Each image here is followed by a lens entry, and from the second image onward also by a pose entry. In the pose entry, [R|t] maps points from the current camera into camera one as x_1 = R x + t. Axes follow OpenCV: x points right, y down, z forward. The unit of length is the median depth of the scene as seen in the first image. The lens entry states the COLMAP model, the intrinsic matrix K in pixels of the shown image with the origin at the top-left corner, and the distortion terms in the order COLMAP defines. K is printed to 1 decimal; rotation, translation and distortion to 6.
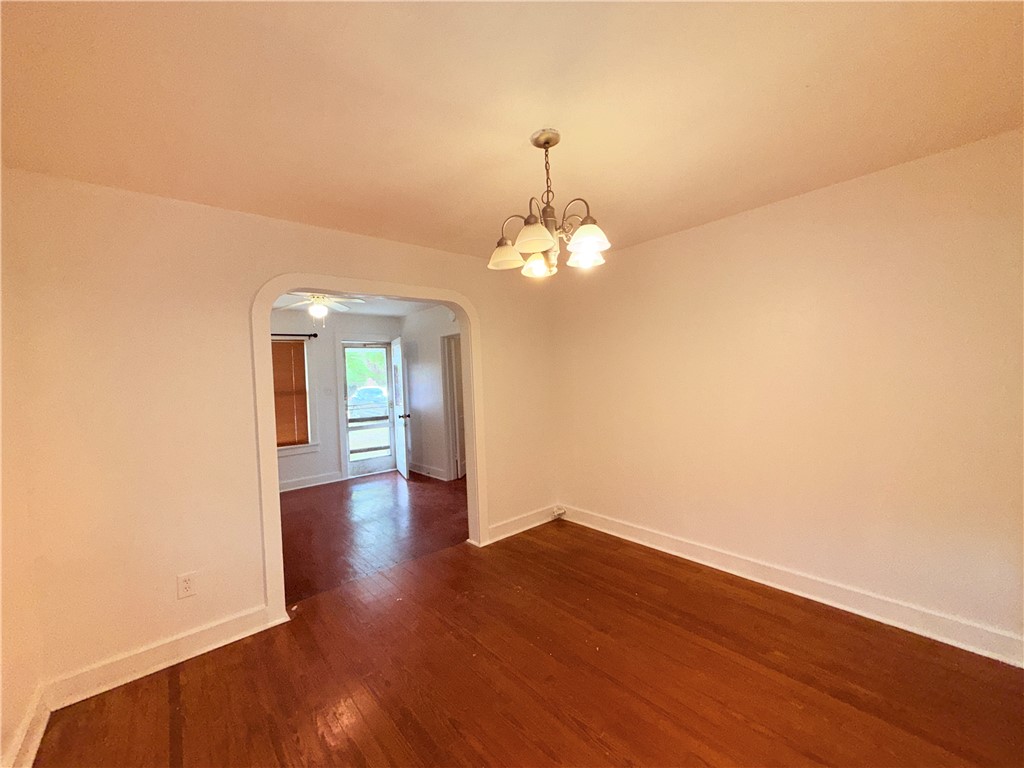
lens RADIAL K [[408.7, 0, 512.5], [0, 408.7, 388.4], [0, 0, 1]] dist [0.001951, 0.000815]
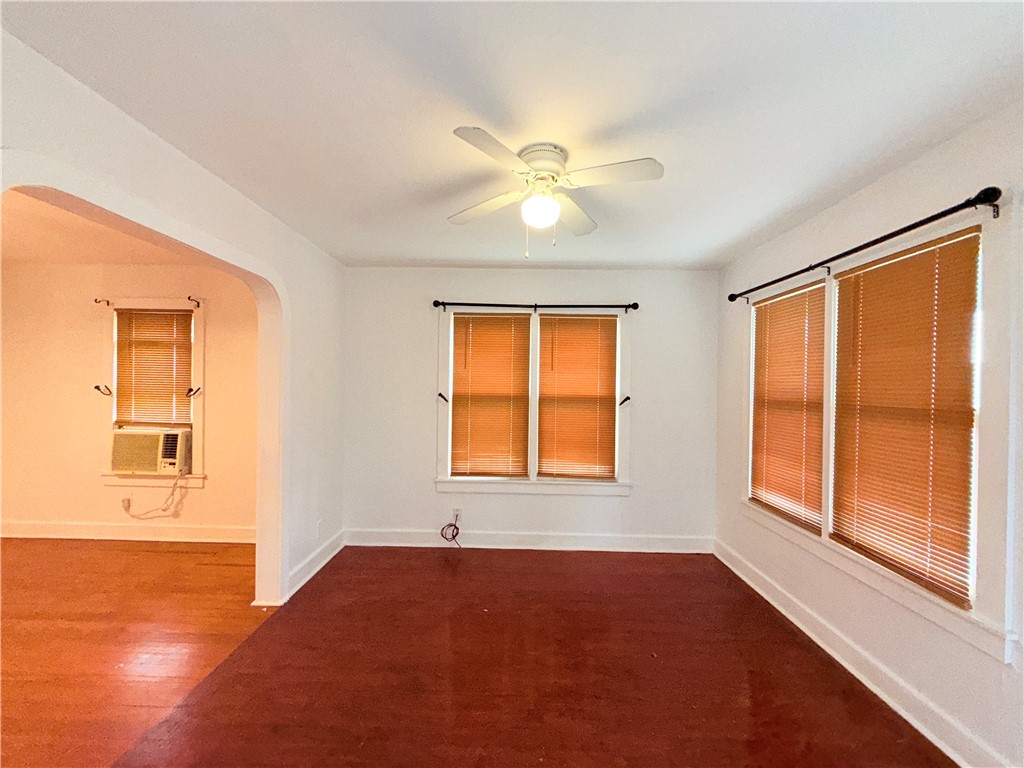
lens RADIAL K [[408.7, 0, 507.6], [0, 408.7, 384.6], [0, 0, 1]] dist [0.001951, 0.000815]
pose [[-0.670506, 0.035340, -0.741062, -0.090356], [-0.007323, 0.998501, 0.054243, -0.025033], [0.741868, 0.041797, -0.669242, 0.893557]]
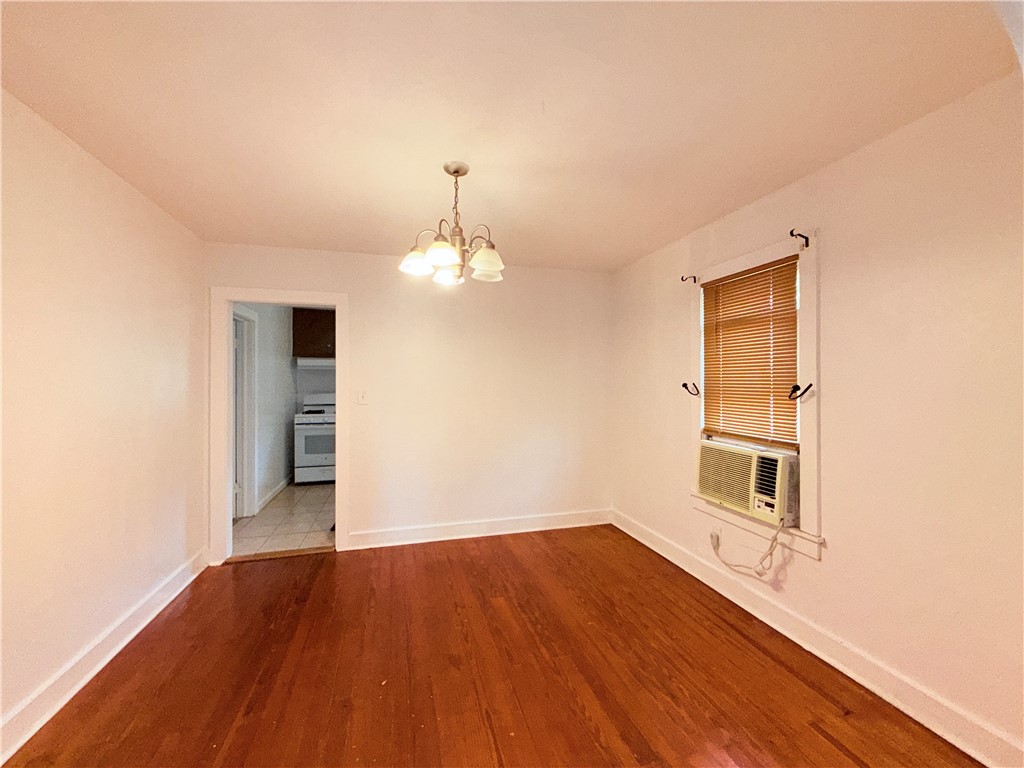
lens RADIAL K [[408.7, 0, 512.3], [0, 408.7, 384.8], [0, 0, 1]] dist [0.001951, 0.000815]
pose [[-0.909112, 0.043438, 0.414282, -0.145891], [0.052819, 0.998541, 0.011209, -0.001254], [-0.413190, 0.032072, -0.910080, 0.576404]]
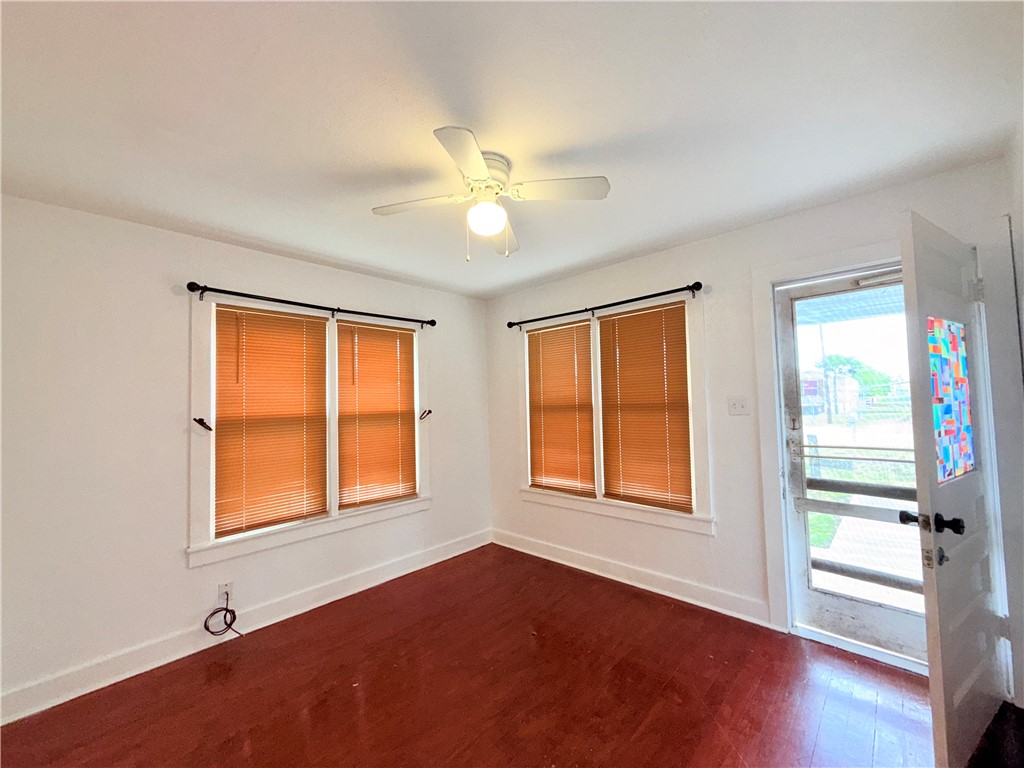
lens RADIAL K [[408.7, 0, 508.1], [0, 408.7, 383.9], [0, 0, 1]] dist [0.001951, 0.000815]
pose [[0.094979, -0.005813, -0.995462, -0.034069], [-0.005528, 0.999964, -0.006367, -0.012973], [0.995464, 0.006108, 0.094943, 0.692620]]
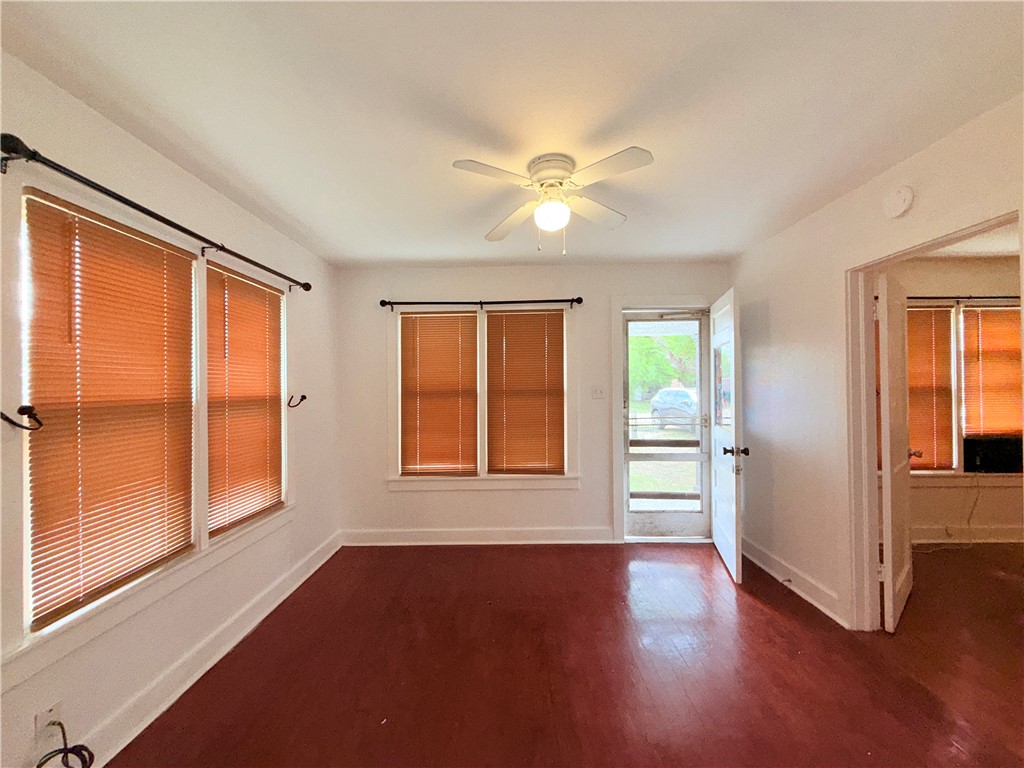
lens RADIAL K [[408.7, 0, 506.6], [0, 408.7, 383.9], [0, 0, 1]] dist [0.001951, 0.000815]
pose [[0.745379, 0.028118, -0.666047, -0.141929], [-0.038381, 0.999263, -0.000767, -0.000123], [0.665535, 0.026135, 0.745909, 0.441890]]
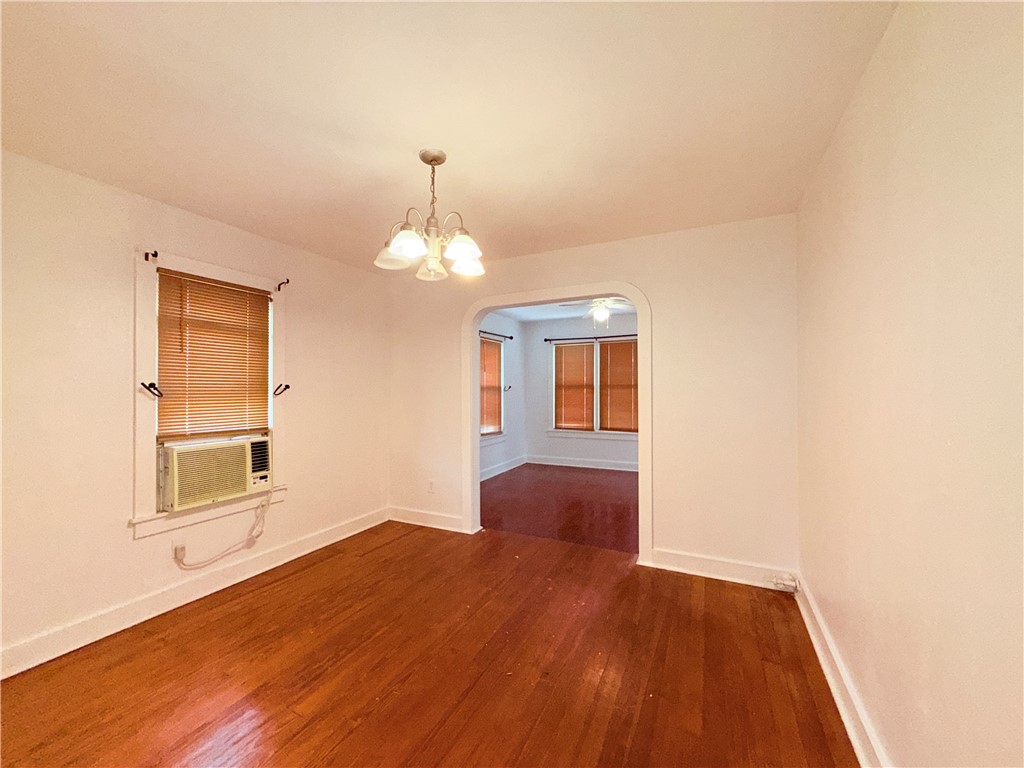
lens RADIAL K [[408.7, 0, 505.6], [0, 408.7, 383.7], [0, 0, 1]] dist [0.001951, 0.000815]
pose [[0.380484, 0.035073, -0.924122, 0.353857], [-0.038451, 0.999016, 0.022084, -0.007818], [0.923988, 0.027131, 0.381459, 0.219624]]
